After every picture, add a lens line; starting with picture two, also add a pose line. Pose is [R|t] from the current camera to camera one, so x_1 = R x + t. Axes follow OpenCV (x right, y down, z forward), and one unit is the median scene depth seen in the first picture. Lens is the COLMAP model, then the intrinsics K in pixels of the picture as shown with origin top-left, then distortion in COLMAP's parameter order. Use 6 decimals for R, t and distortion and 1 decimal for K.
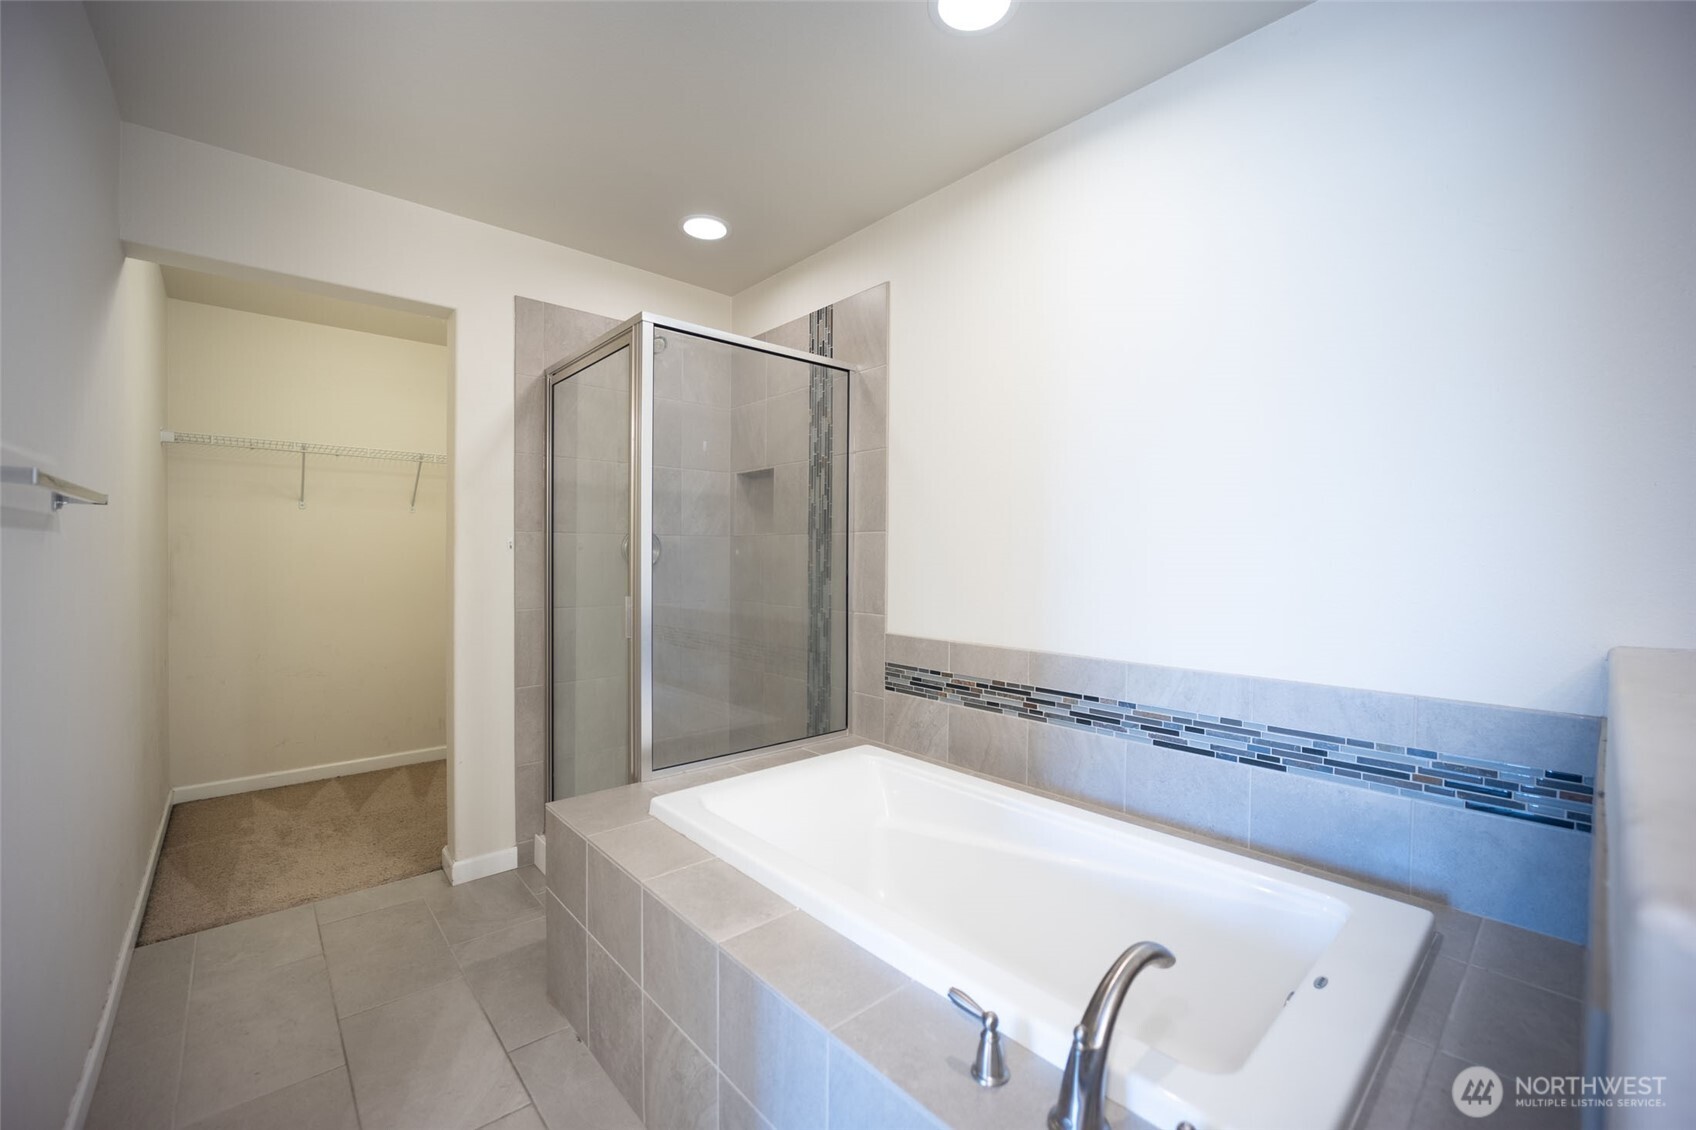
lens RADIAL K [[686.8, 0, 849.3], [0, 686.8, 567.9], [0, 0, 1]] dist [-0.022428, 0.000470]
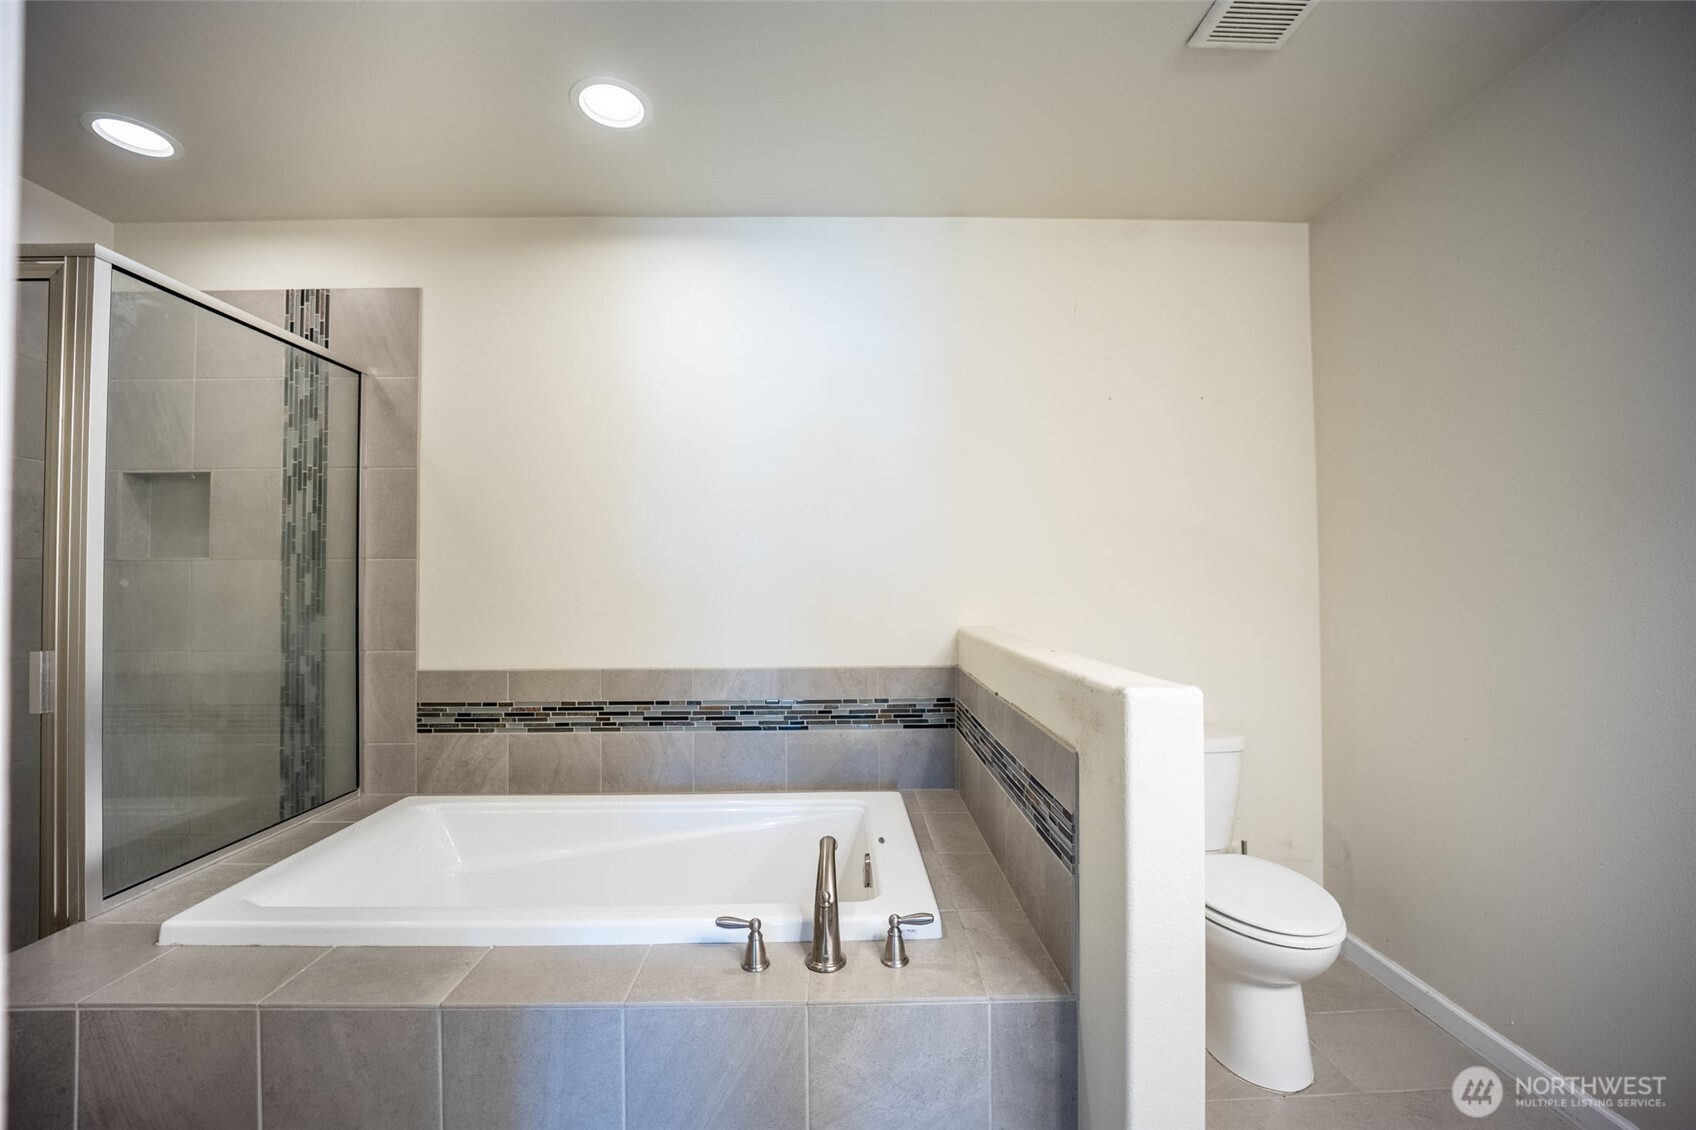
lens RADIAL K [[686.8, 0, 849.3], [0, 686.8, 567.9], [0, 0, 1]] dist [-0.022428, 0.000470]
pose [[0.651691, 0.003936, 0.758475, -0.273321], [0.022874, 0.999430, -0.024840, -0.005598], [-0.758140, 0.033537, 0.651229, -0.024827]]
